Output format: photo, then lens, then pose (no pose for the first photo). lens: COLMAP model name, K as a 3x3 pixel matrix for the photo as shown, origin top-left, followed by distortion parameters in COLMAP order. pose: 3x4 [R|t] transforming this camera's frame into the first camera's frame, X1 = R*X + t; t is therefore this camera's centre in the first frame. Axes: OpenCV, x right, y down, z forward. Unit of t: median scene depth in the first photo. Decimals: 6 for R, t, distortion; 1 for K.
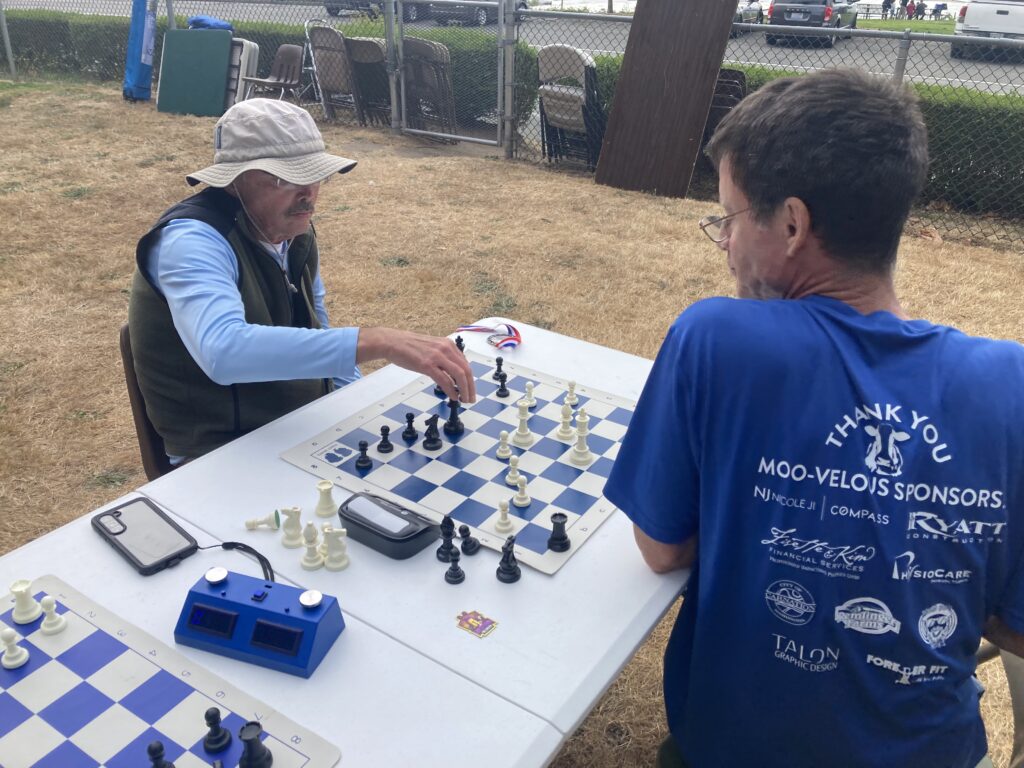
lens RADIAL K [[887.8, 0, 512.8], [0, 887.8, 382.0], [0, 0, 1]] dist [0.021254, -0.004045]
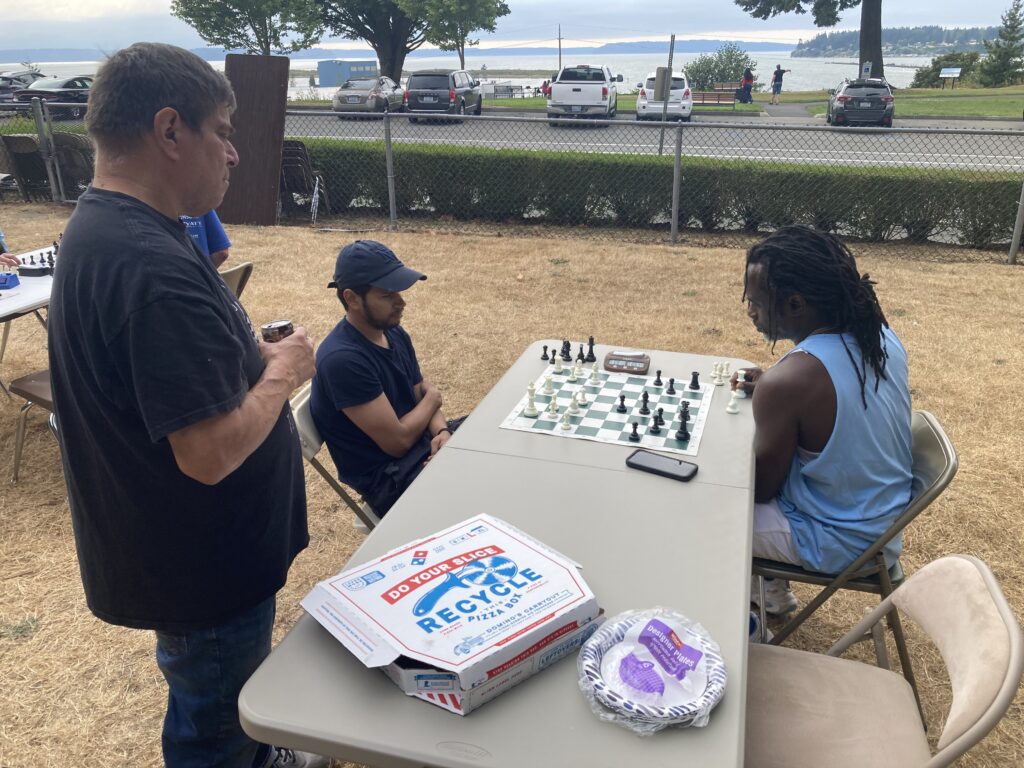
lens RADIAL K [[887.8, 0, 509.8], [0, 887.8, 386.7], [0, 0, 1]] dist [0.021254, -0.004045]
pose [[0.943380, -0.144234, 0.298716, 0.063005], [0.167640, 0.984361, -0.054133, 0.161288], [-0.286237, 0.101144, 0.952806, -0.397265]]
